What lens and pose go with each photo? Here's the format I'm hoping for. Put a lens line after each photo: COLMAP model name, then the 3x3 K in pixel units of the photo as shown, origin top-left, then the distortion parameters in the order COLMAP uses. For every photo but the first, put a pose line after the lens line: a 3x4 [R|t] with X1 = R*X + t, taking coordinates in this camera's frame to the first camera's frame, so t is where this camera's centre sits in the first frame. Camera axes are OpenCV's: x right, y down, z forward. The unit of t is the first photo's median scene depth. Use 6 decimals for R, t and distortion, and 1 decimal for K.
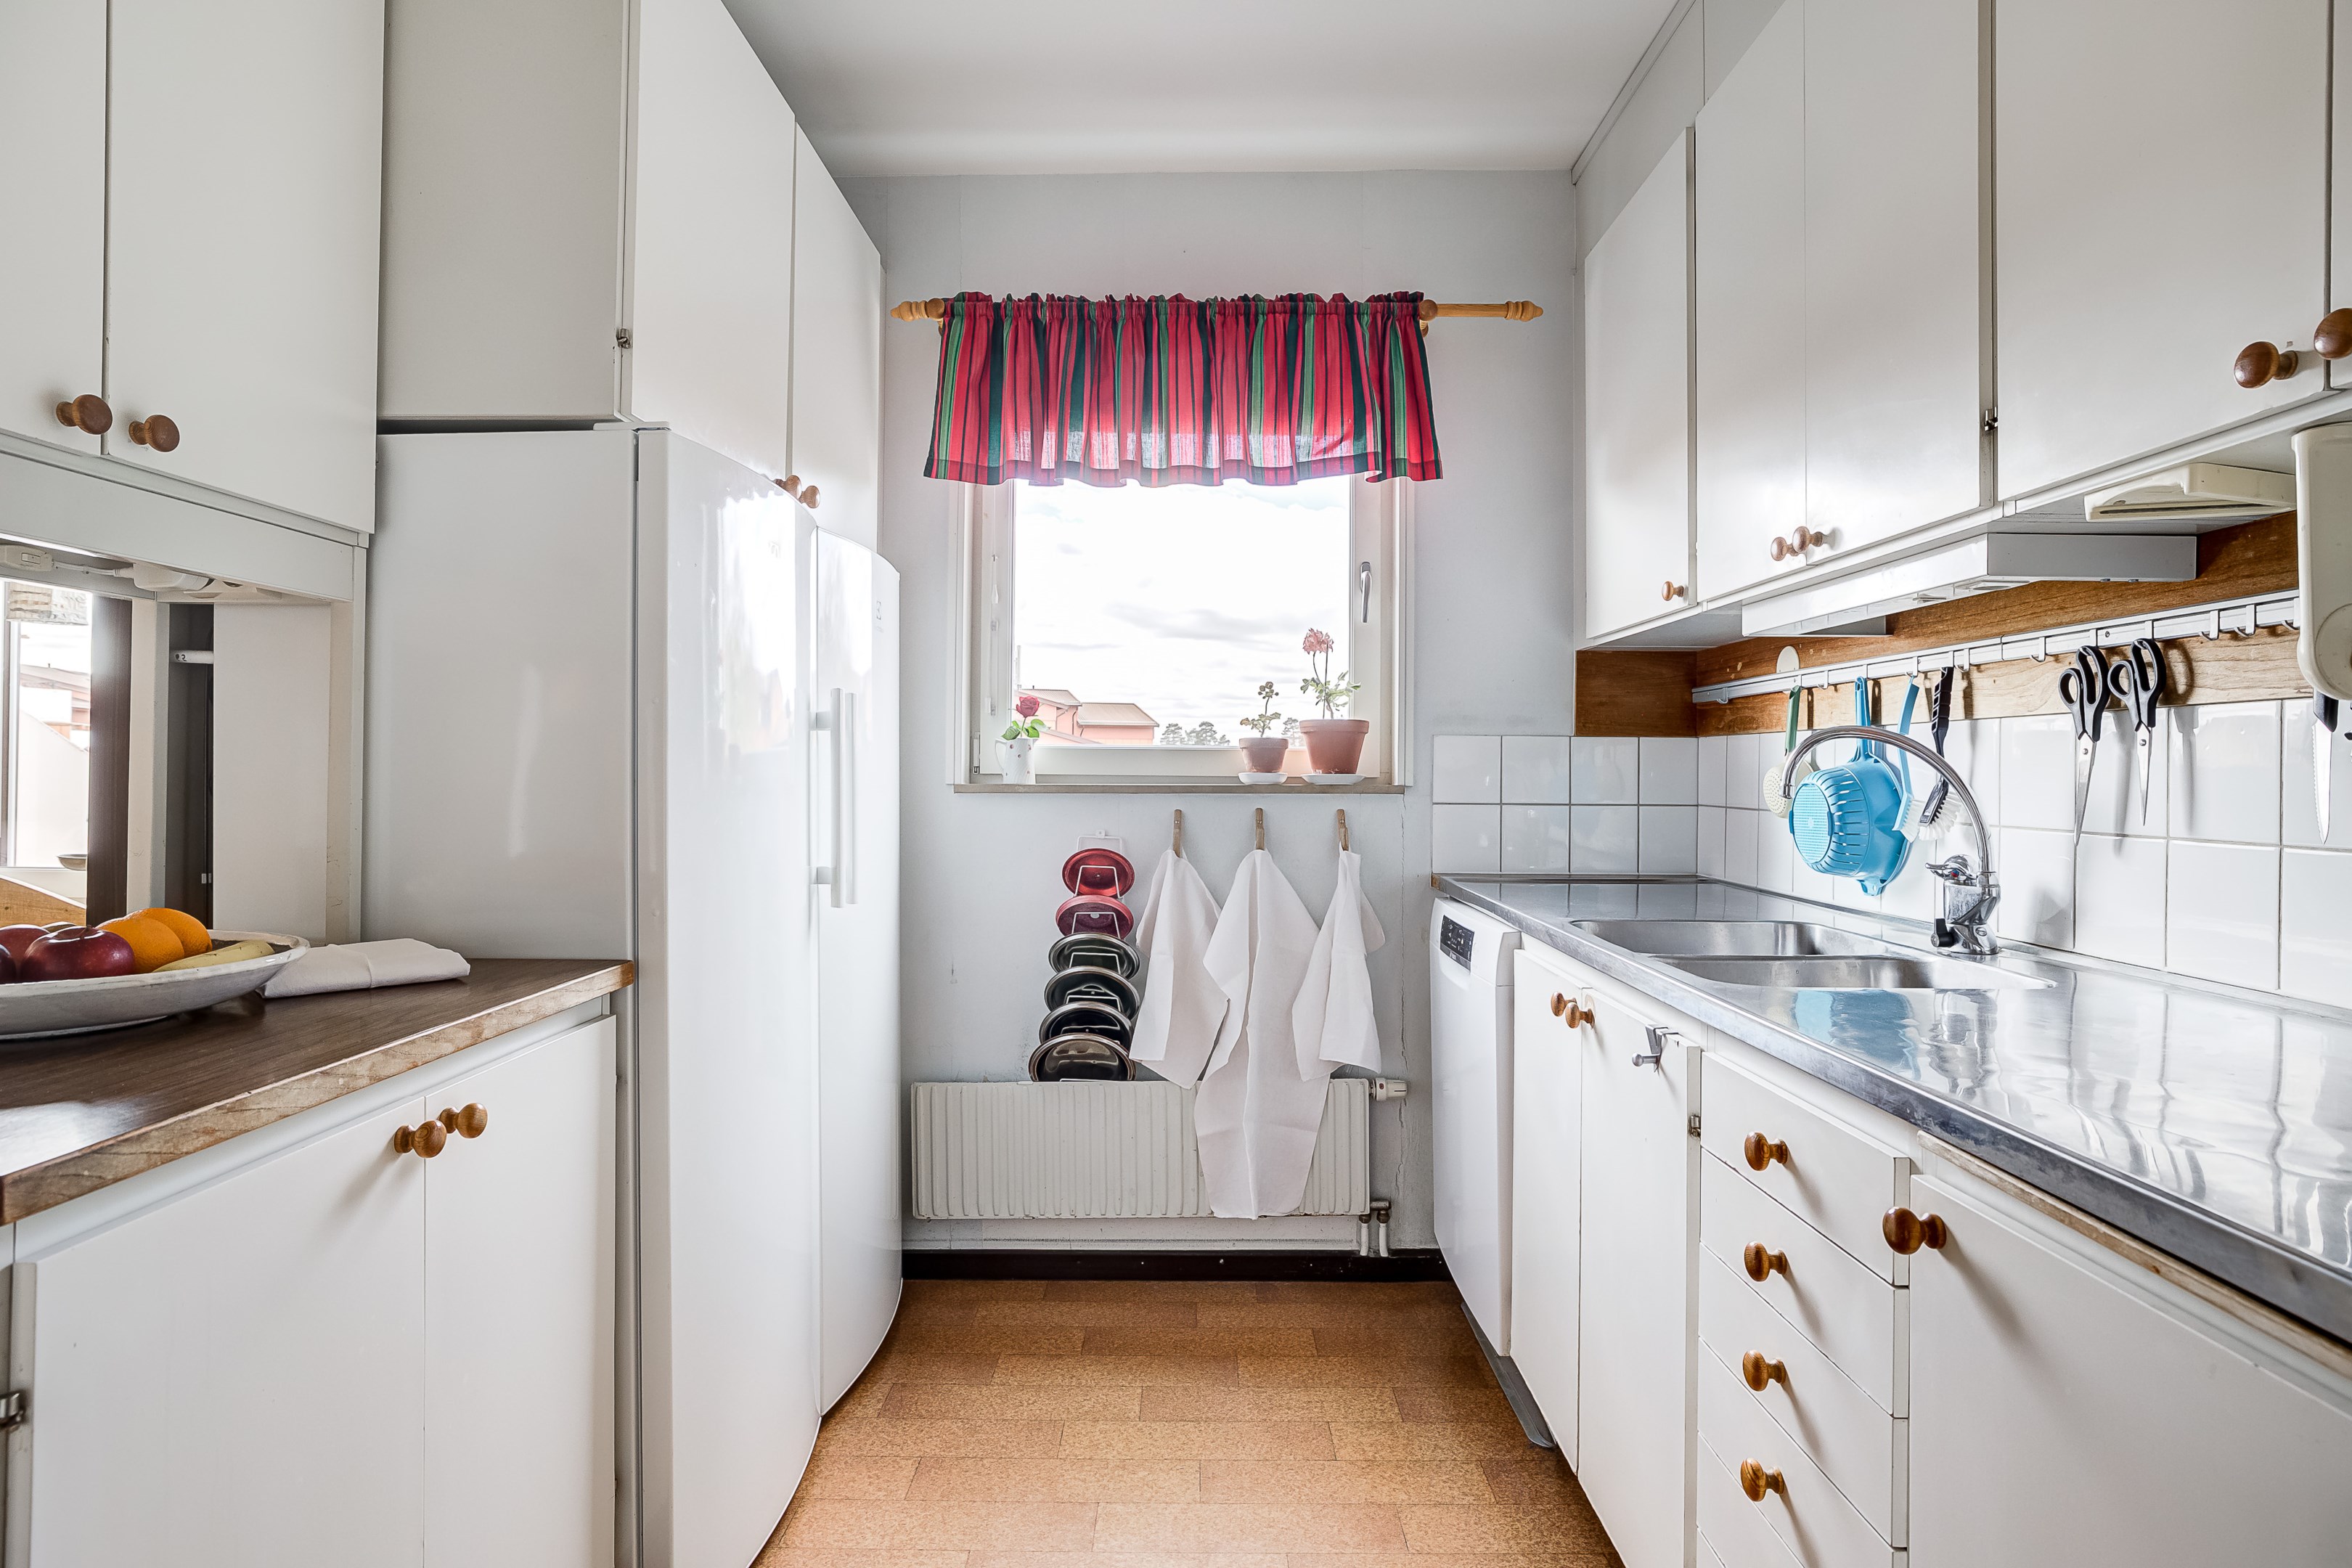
lens RADIAL K [[1276.9, 0, 1176.0], [0, 1276.9, 784.0], [0, 0, 1]] dist [-0.001876, -0.000122]
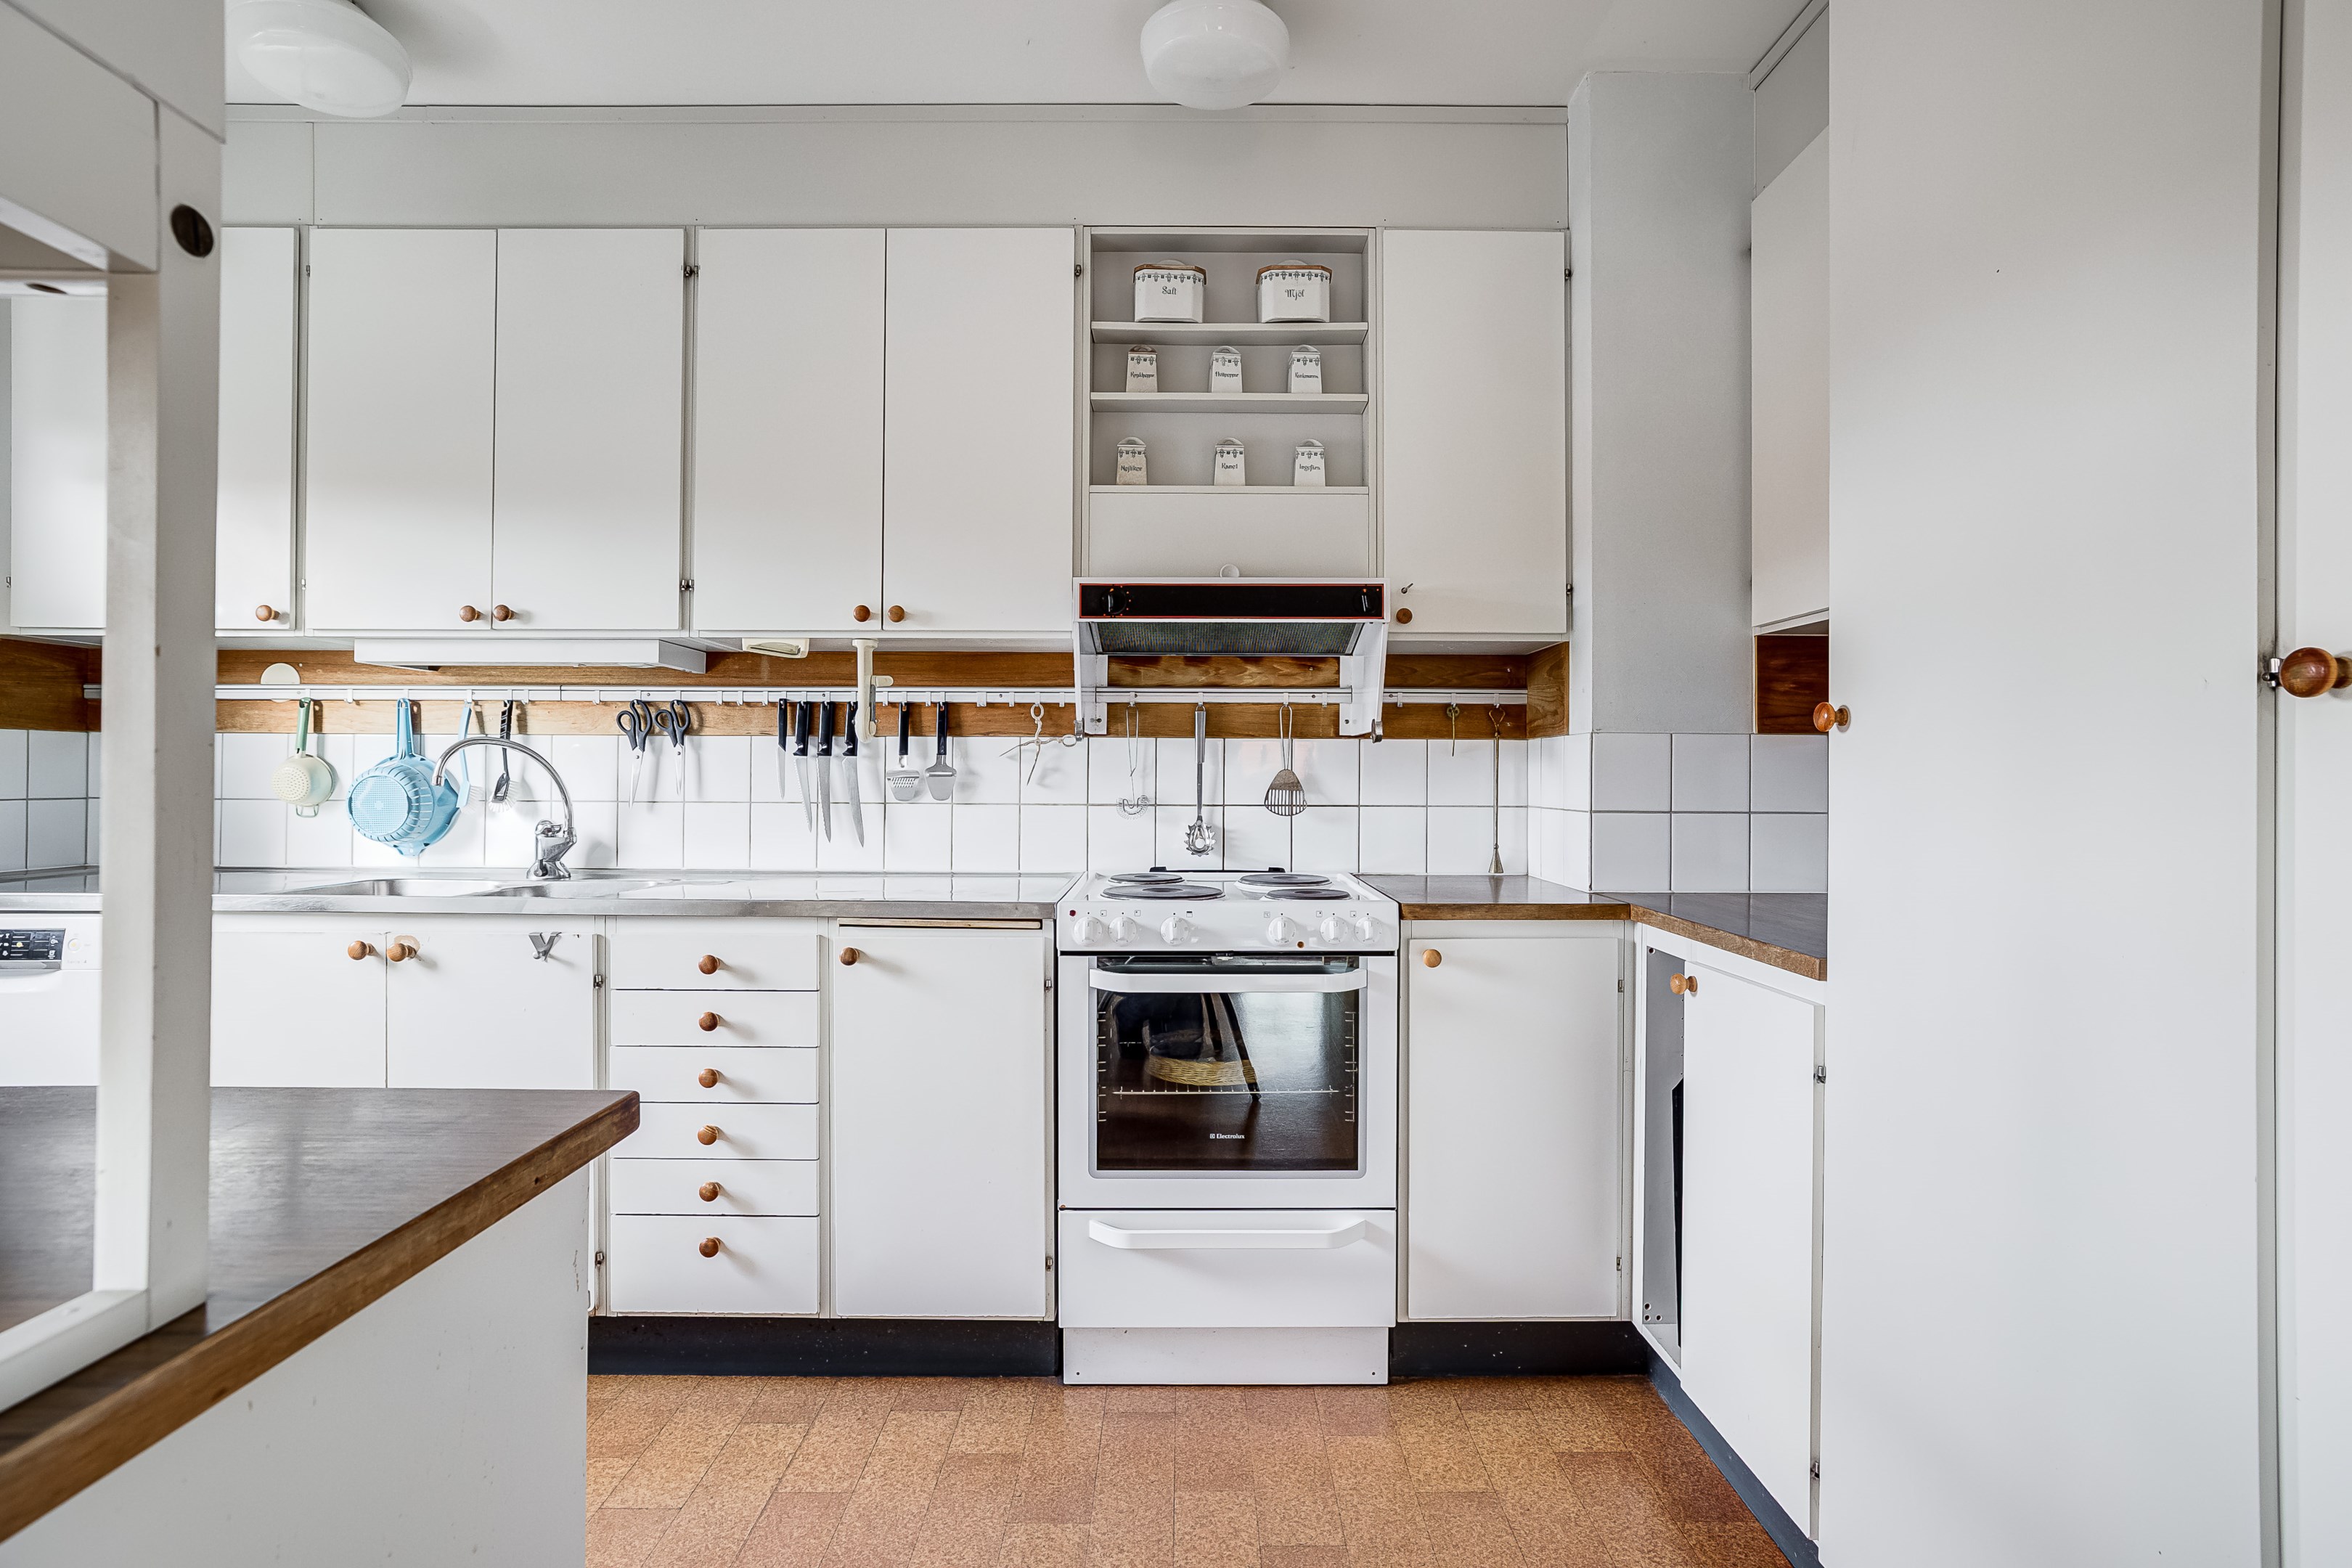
lens RADIAL K [[1155.3, 0, 1185.0], [0, 1155.3, 772.6], [0, 0, 1]] dist [-0.022867, 0.001076]
pose [[-0.010088, -0.000718, 0.999949, -0.878692], [0.005675, 0.999984, 0.000776, 0.000230], [-0.999933, 0.005682, -0.010084, 0.210988]]
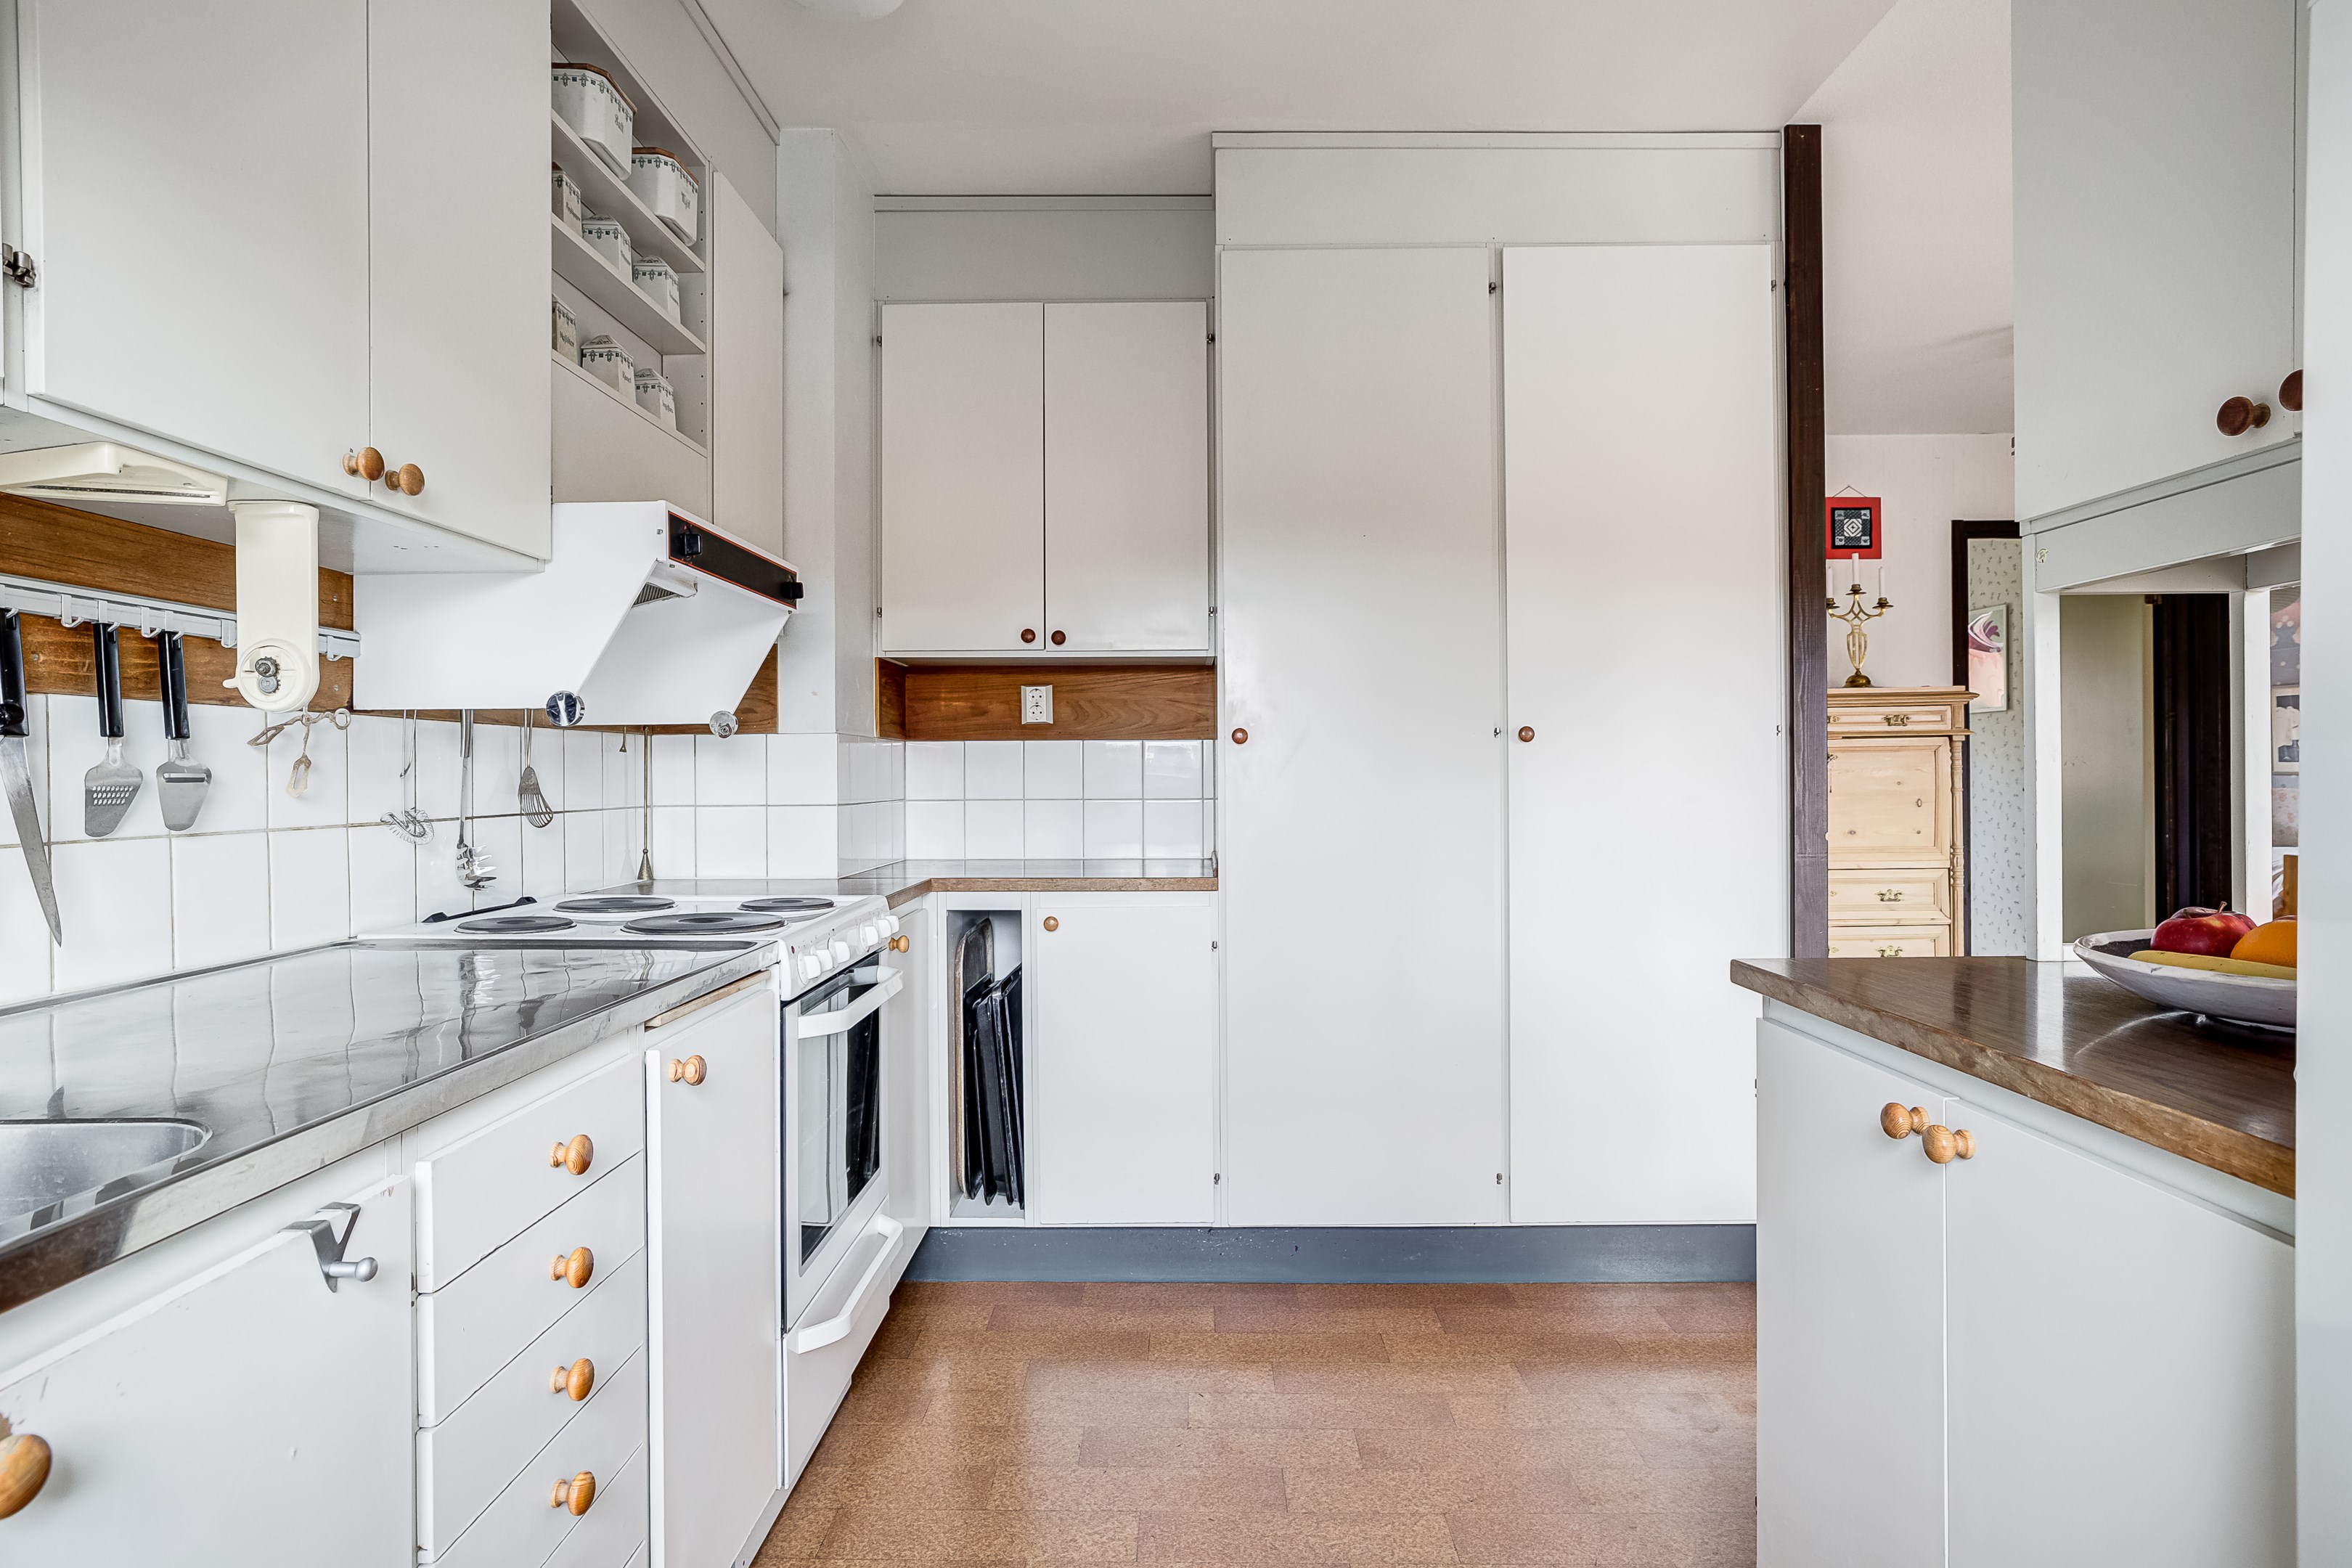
lens RADIAL K [[1276.9, 0, 1176.0], [0, 1276.9, 784.0], [0, 0, 1]] dist [-0.001876, -0.000122]
pose [[-0.999993, -0.001722, -0.003389, 0.002088], [-0.001785, 0.999823, 0.018726, -0.011283], [0.003356, 0.018731, -0.999819, 1.344887]]
